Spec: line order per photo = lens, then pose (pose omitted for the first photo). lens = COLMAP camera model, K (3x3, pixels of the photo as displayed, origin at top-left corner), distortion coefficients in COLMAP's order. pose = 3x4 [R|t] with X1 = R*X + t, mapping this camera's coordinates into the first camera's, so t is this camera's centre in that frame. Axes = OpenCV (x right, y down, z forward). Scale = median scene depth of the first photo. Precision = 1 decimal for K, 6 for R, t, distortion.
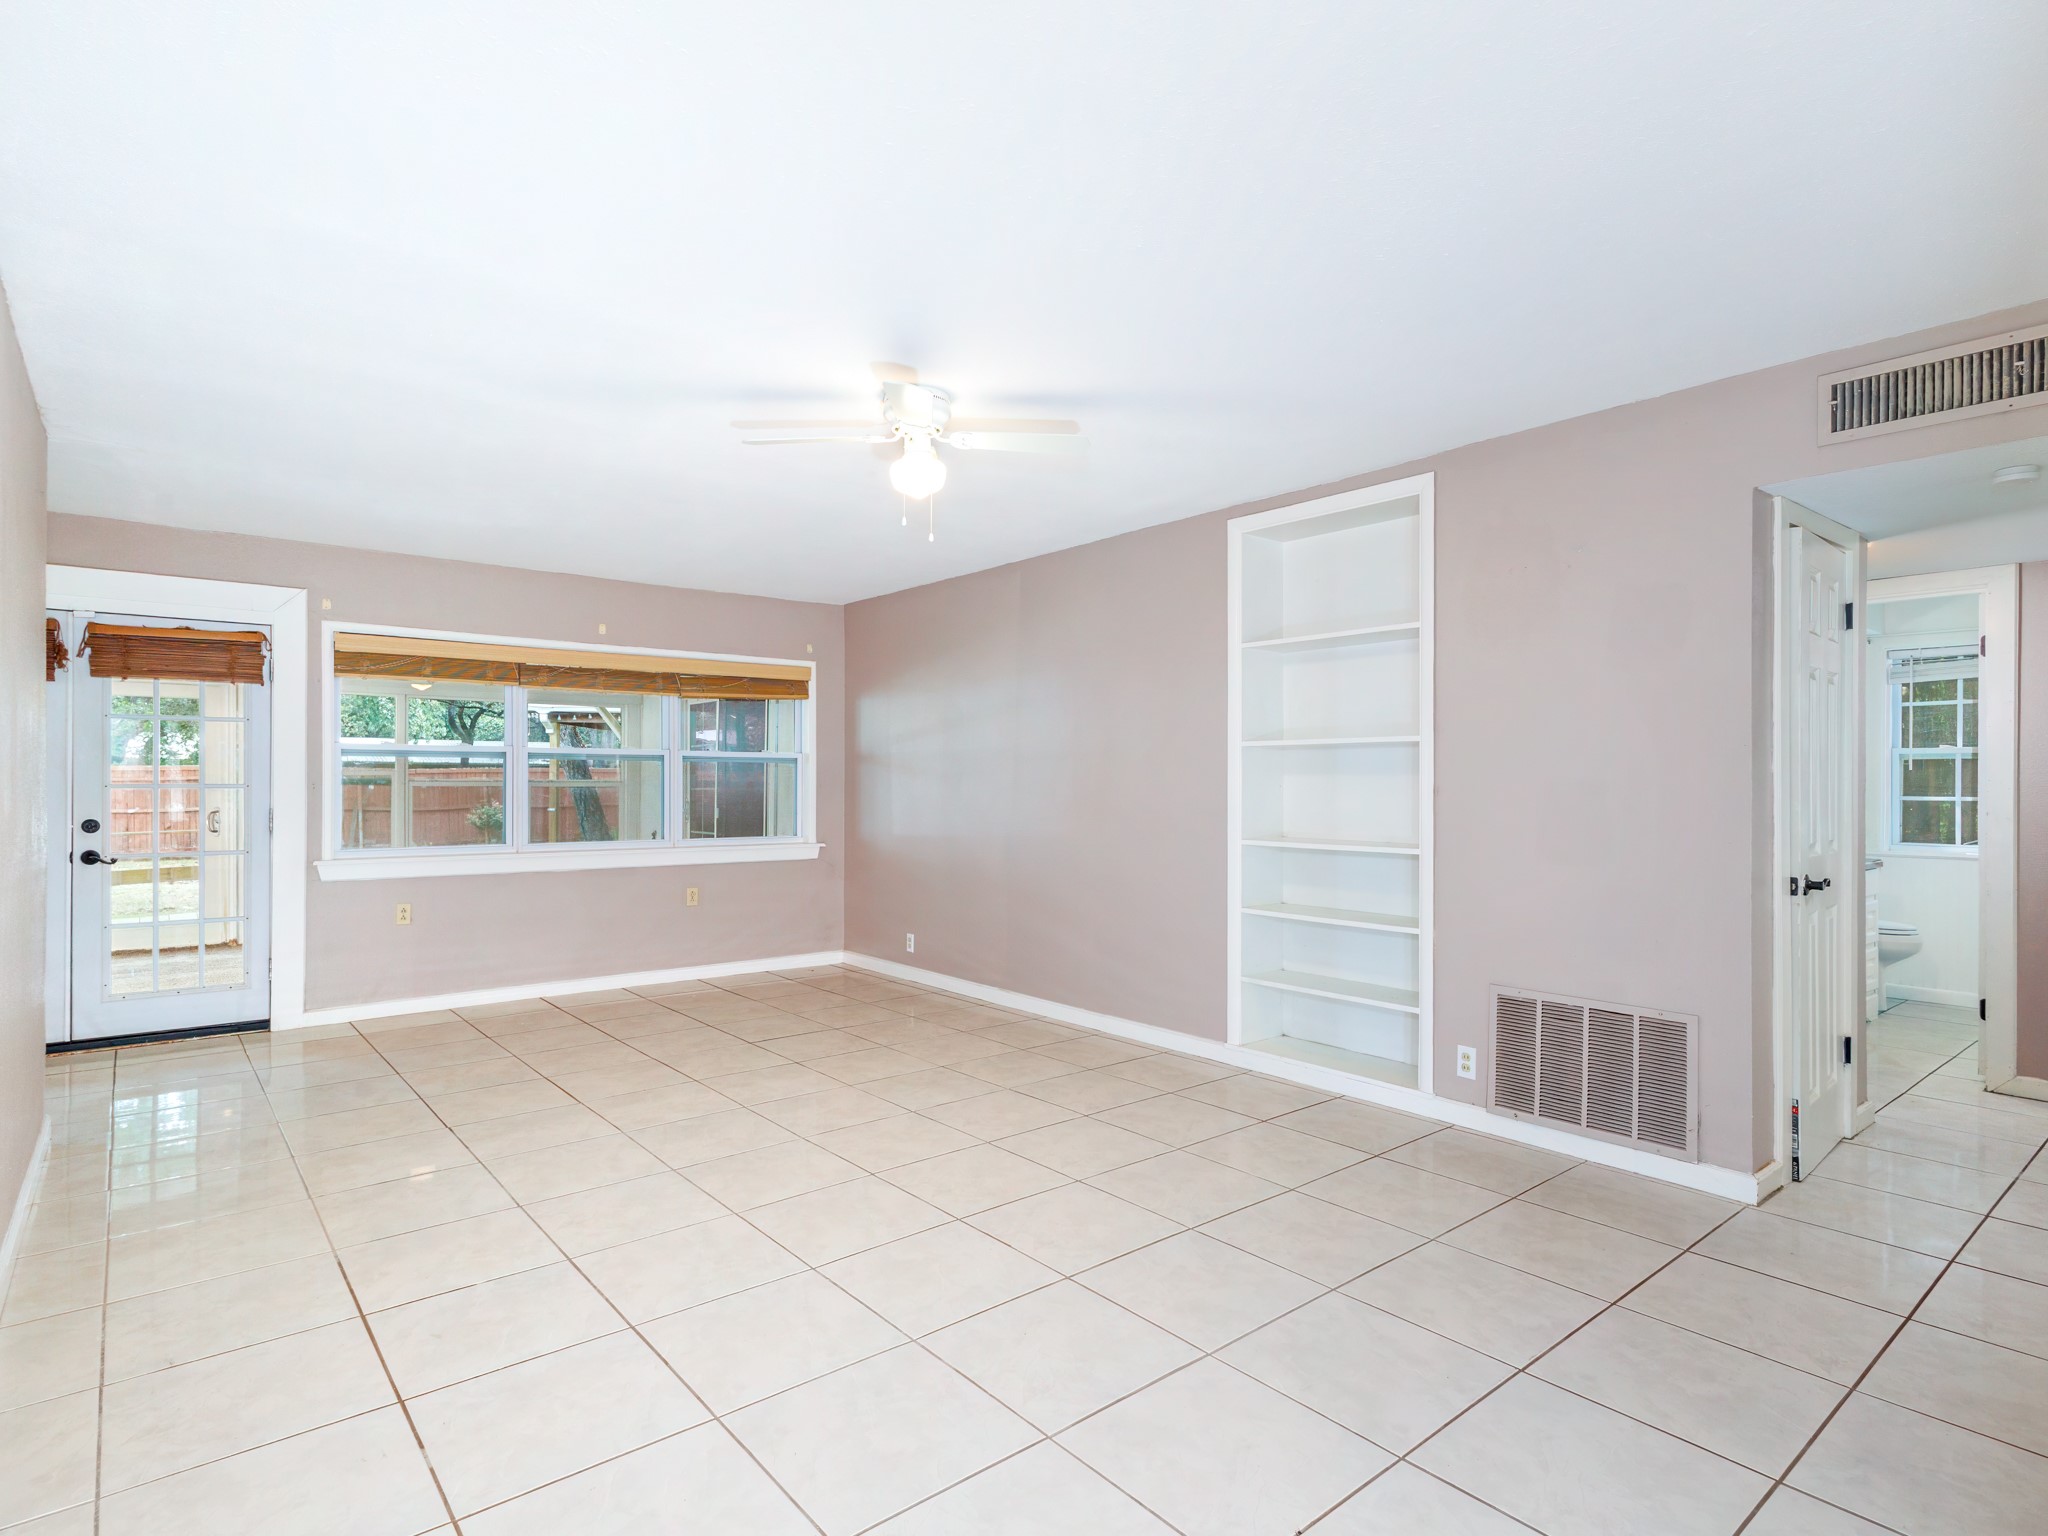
lens RADIAL K [[1063.9, 0, 1008.9], [0, 1063.9, 777.6], [0, 0, 1]] dist [0.000507, 0.001790]
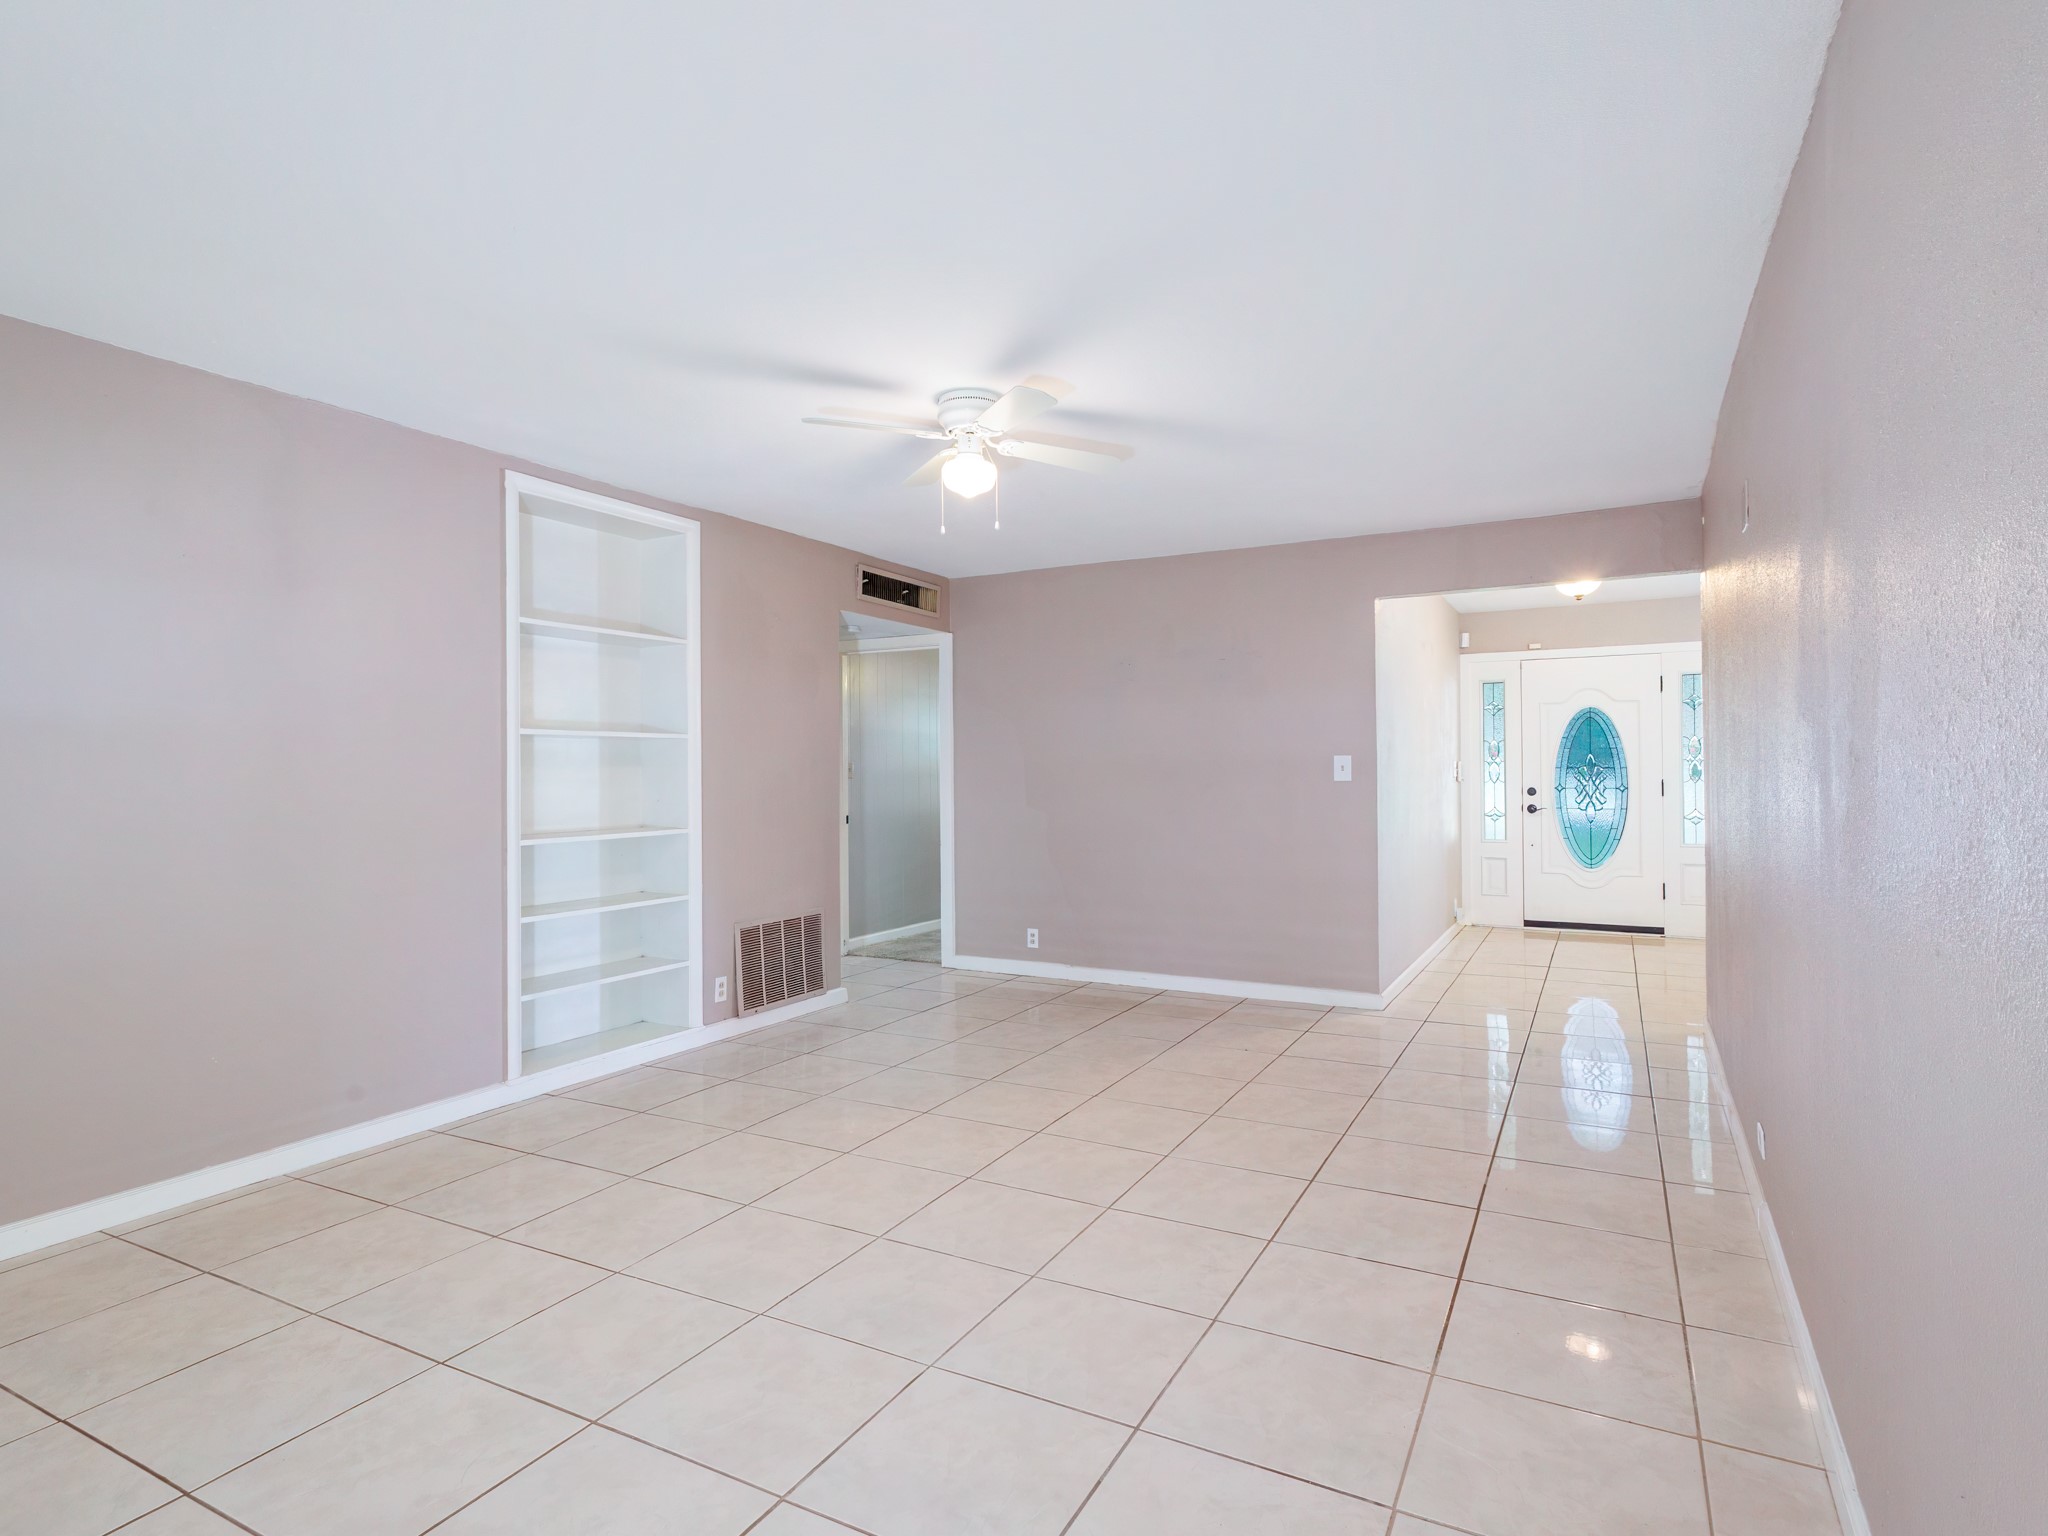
lens RADIAL K [[1063.9, 0, 1017.6], [0, 1063.9, 757.5], [0, 0, 1]] dist [0.000507, 0.001790]
pose [[-0.366694, 0.012895, 0.930252, -0.933068], [0.005071, 0.999917, -0.011862, 0.002916], [-0.930328, 0.000368, -0.366729, 1.170415]]
